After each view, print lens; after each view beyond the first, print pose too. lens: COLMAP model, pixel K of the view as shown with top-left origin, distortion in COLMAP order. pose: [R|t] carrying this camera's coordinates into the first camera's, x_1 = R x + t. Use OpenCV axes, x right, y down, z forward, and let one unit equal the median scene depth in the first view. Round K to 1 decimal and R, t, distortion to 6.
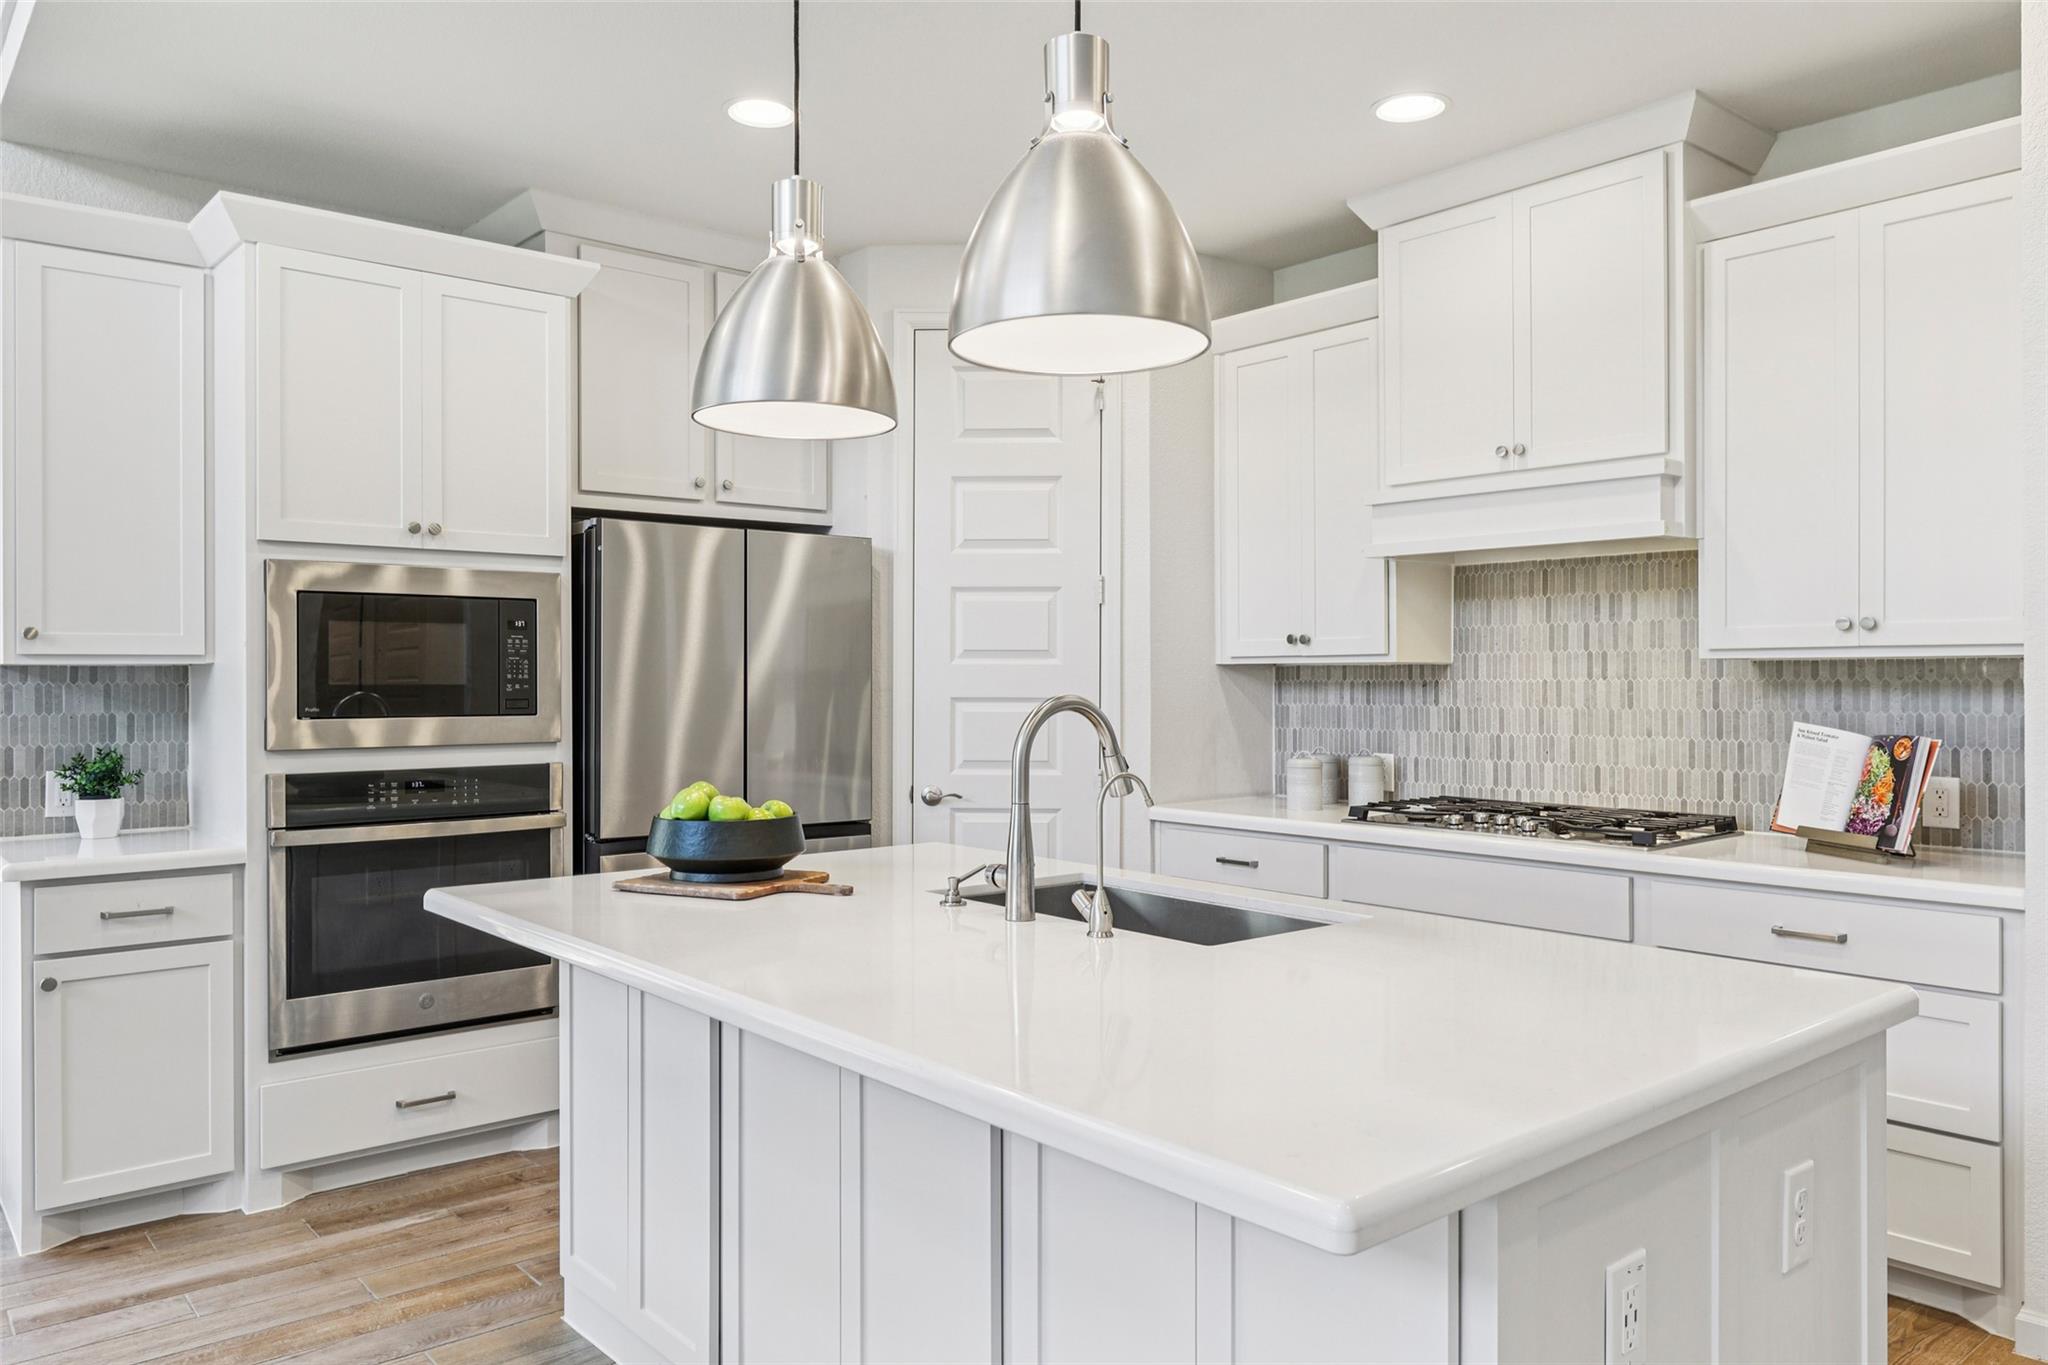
lens RADIAL K [[1432.1, 0, 1030.8], [0, 1432.1, 681.0], [0, 0, 1]] dist [-0.003678, -0.000040]
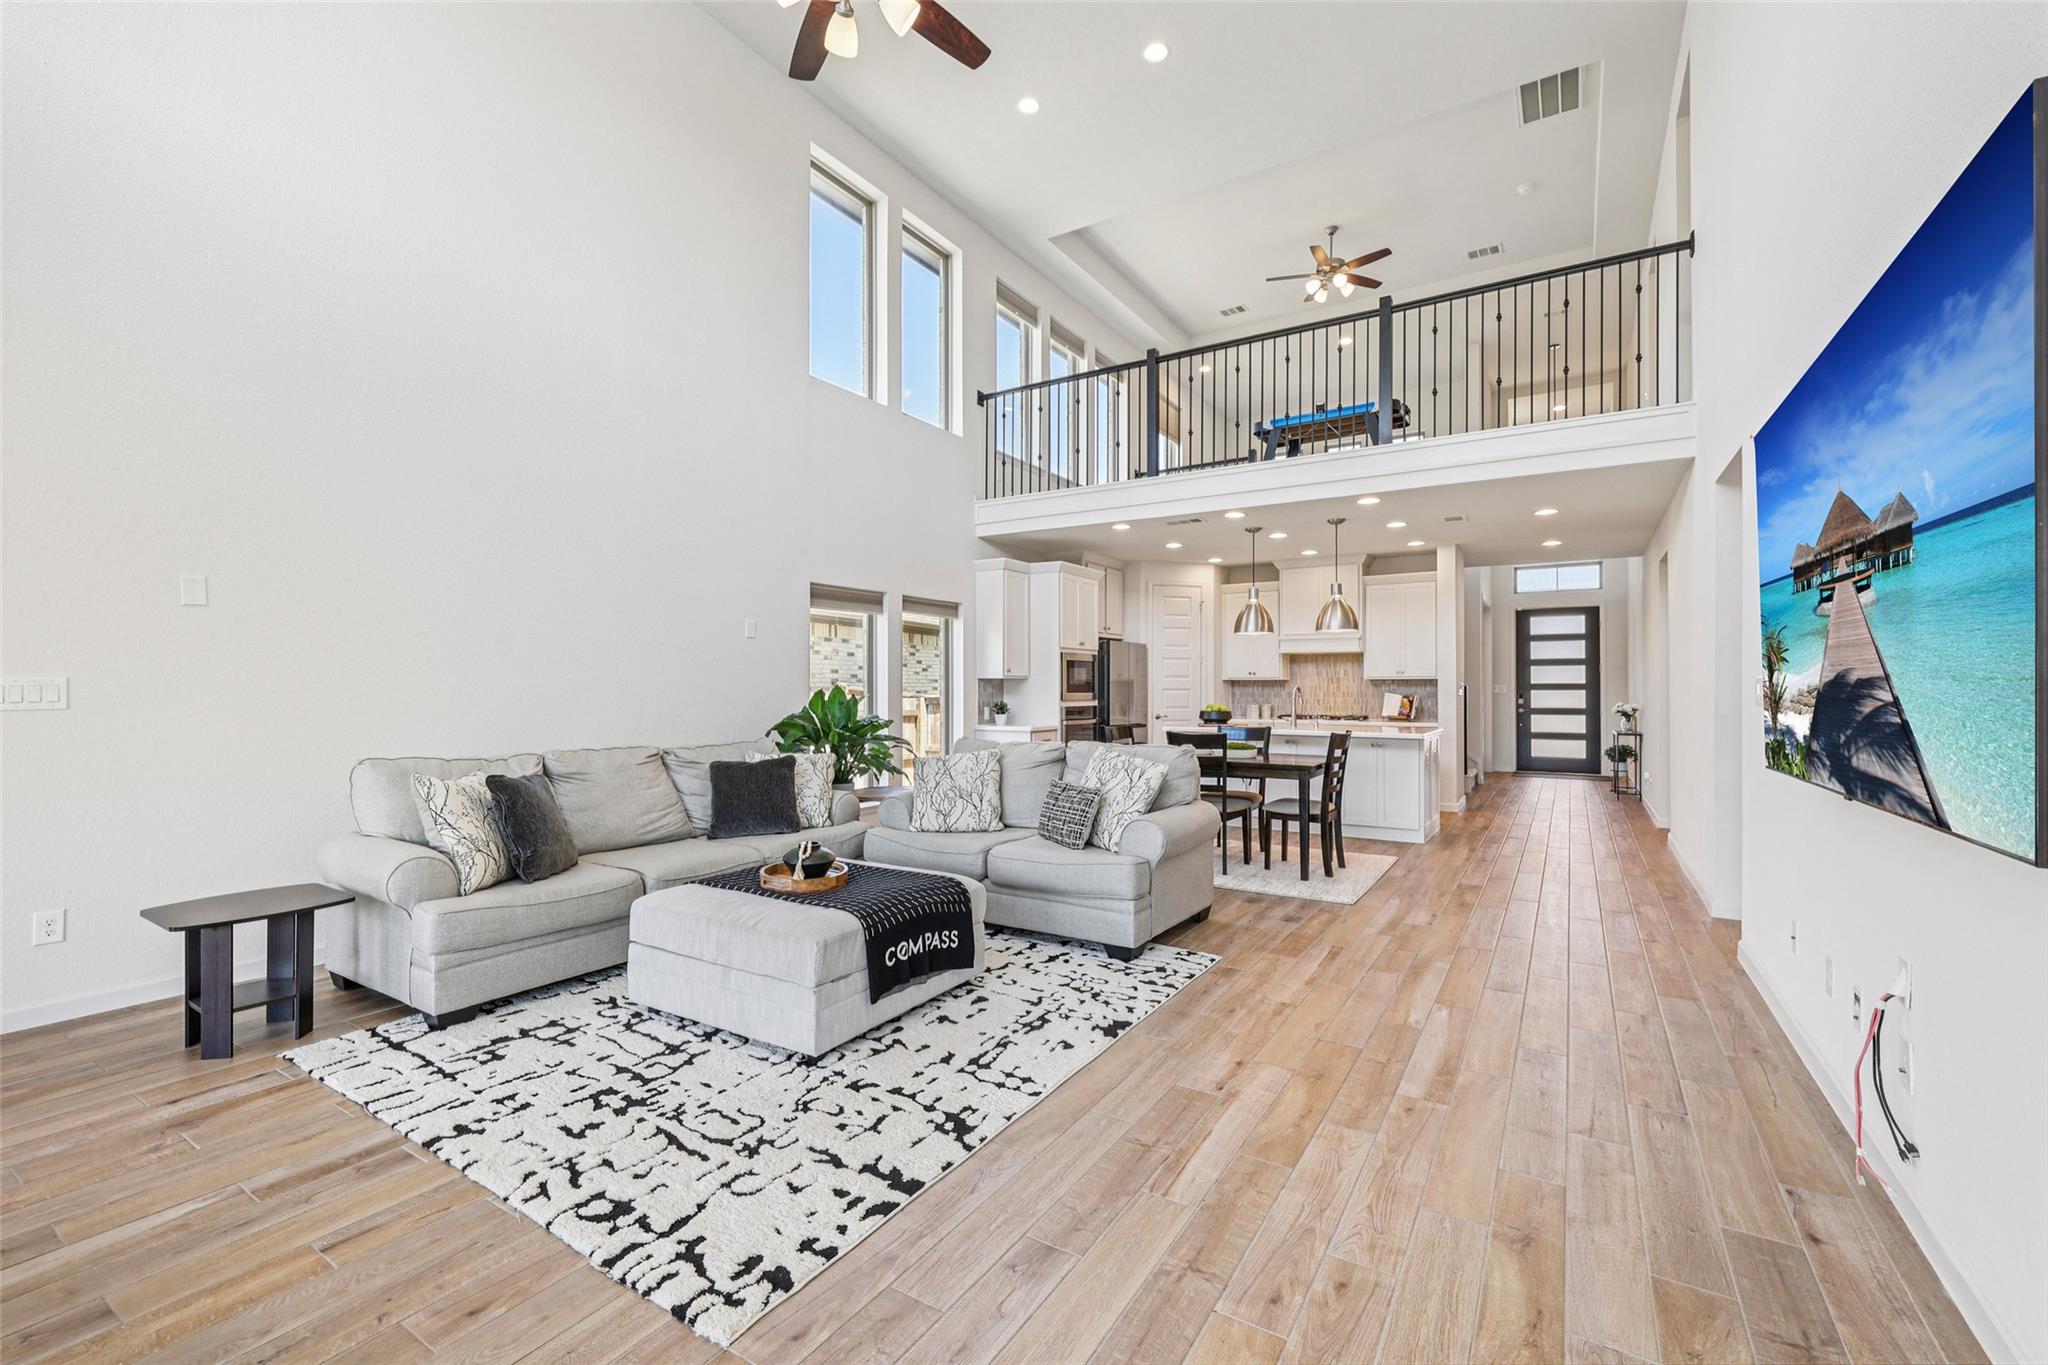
lens RADIAL K [[864.1, 0, 1018.1], [0, 864.1, 689.7], [0, 0, 1]] dist [0.000954, 0.000068]
pose [[0.955721, 0.000576, 0.294274, -1.231847], [-0.000328, 1.000000, -0.000893, 0.018351], [-0.294274, 0.000757, 0.955721, -1.140094]]
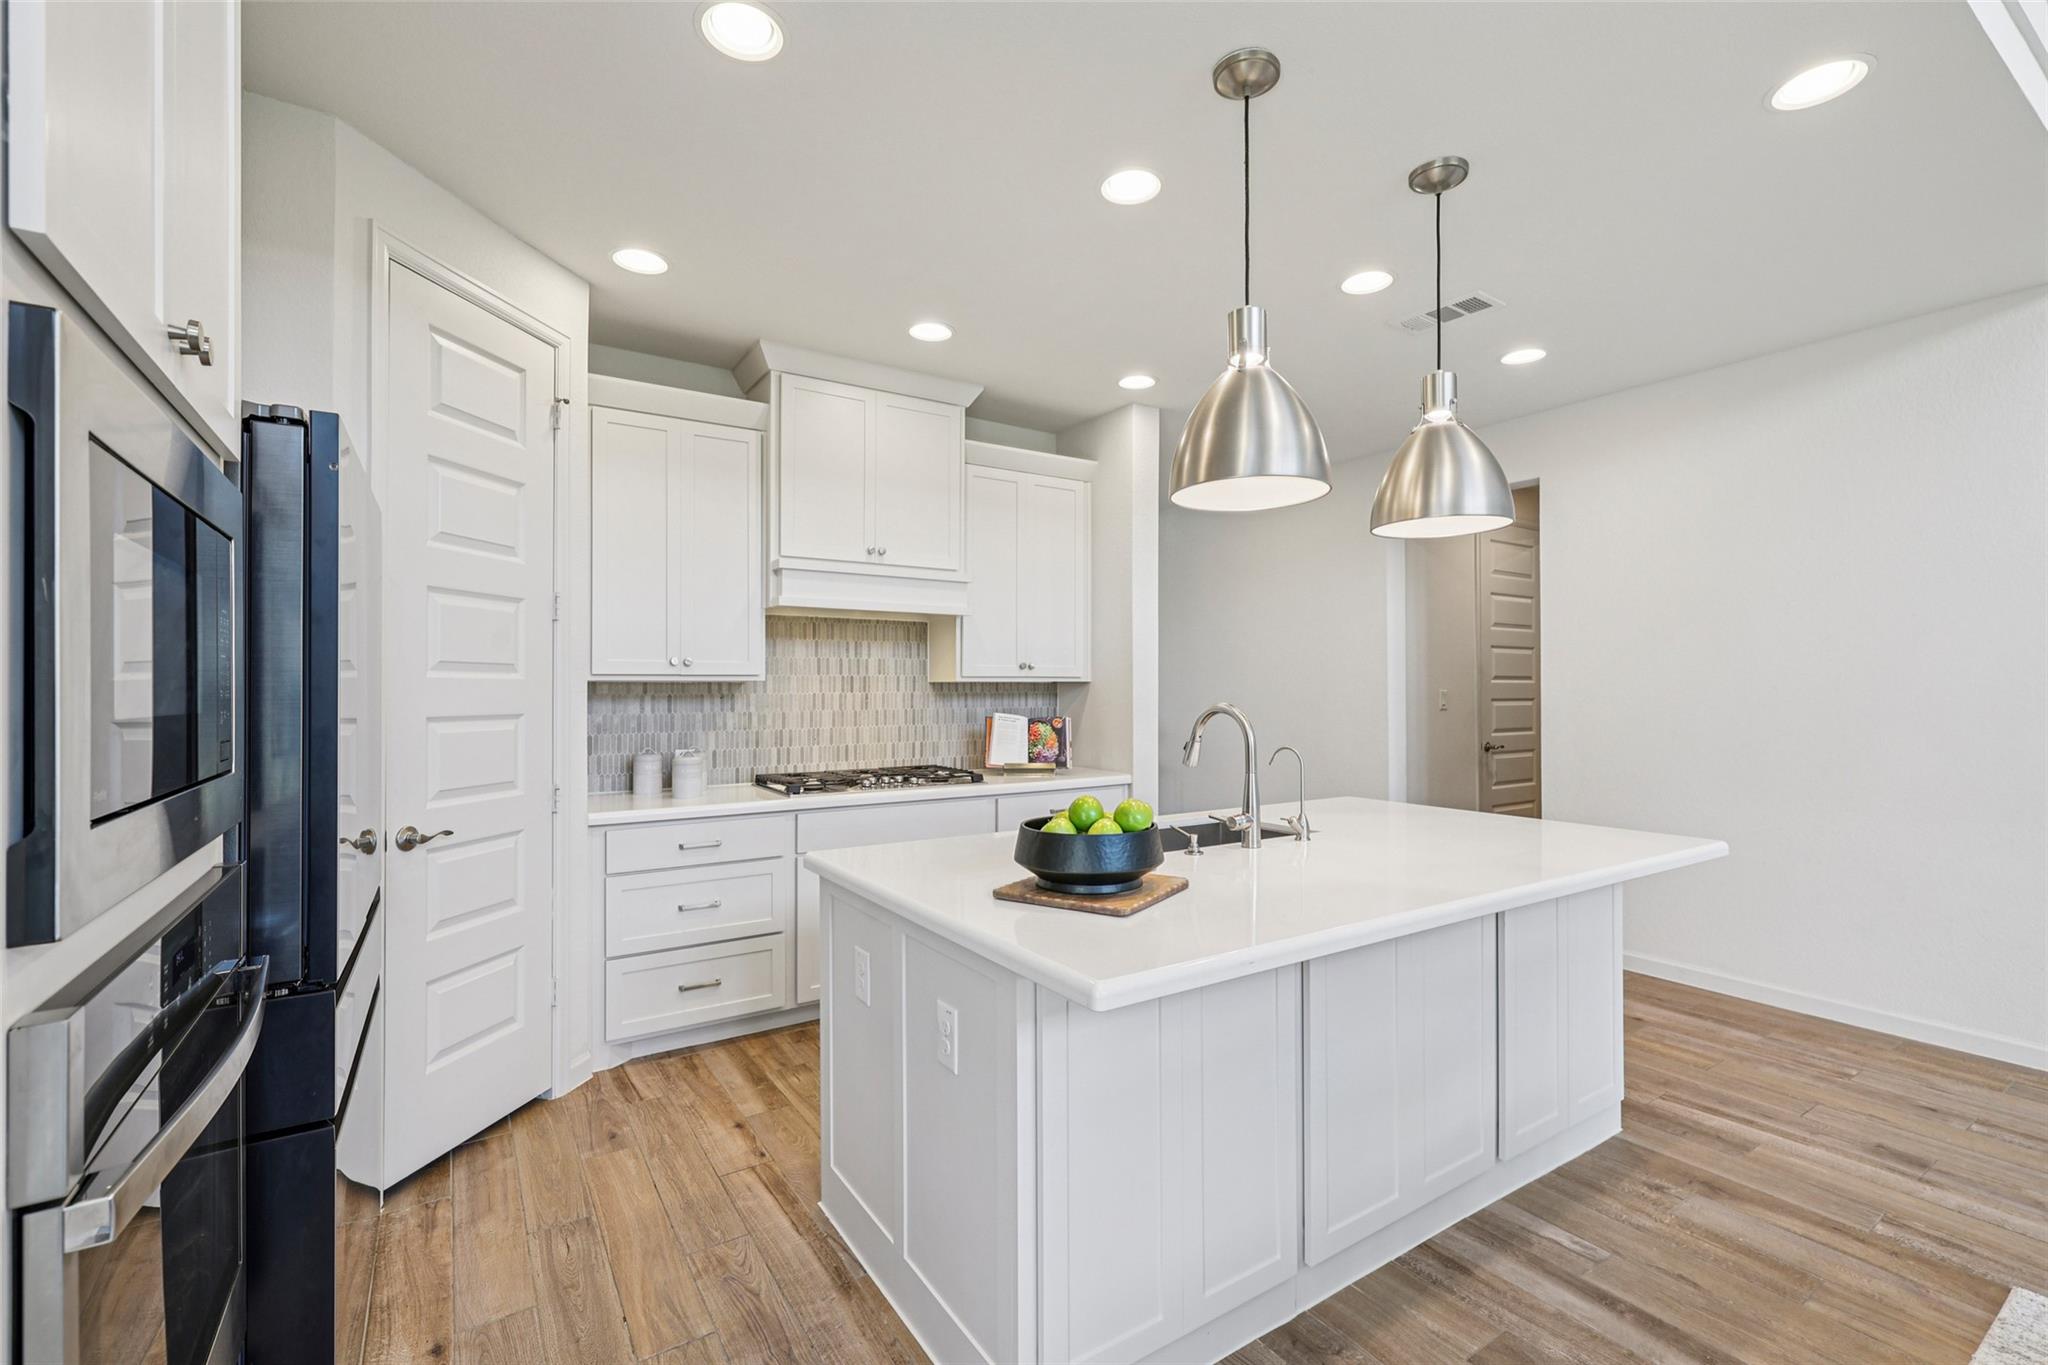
lens RADIAL K [[884.0, 0, 1026.1], [0, 884.0, 677.8], [0, 0, 1]] dist [0.000630, 0.000018]
pose [[0.130845, 0.012964, 0.991318, -0.617226], [0.003297, 0.999903, -0.013511, -0.003857], [-0.991397, 0.005036, 0.130790, 0.692017]]
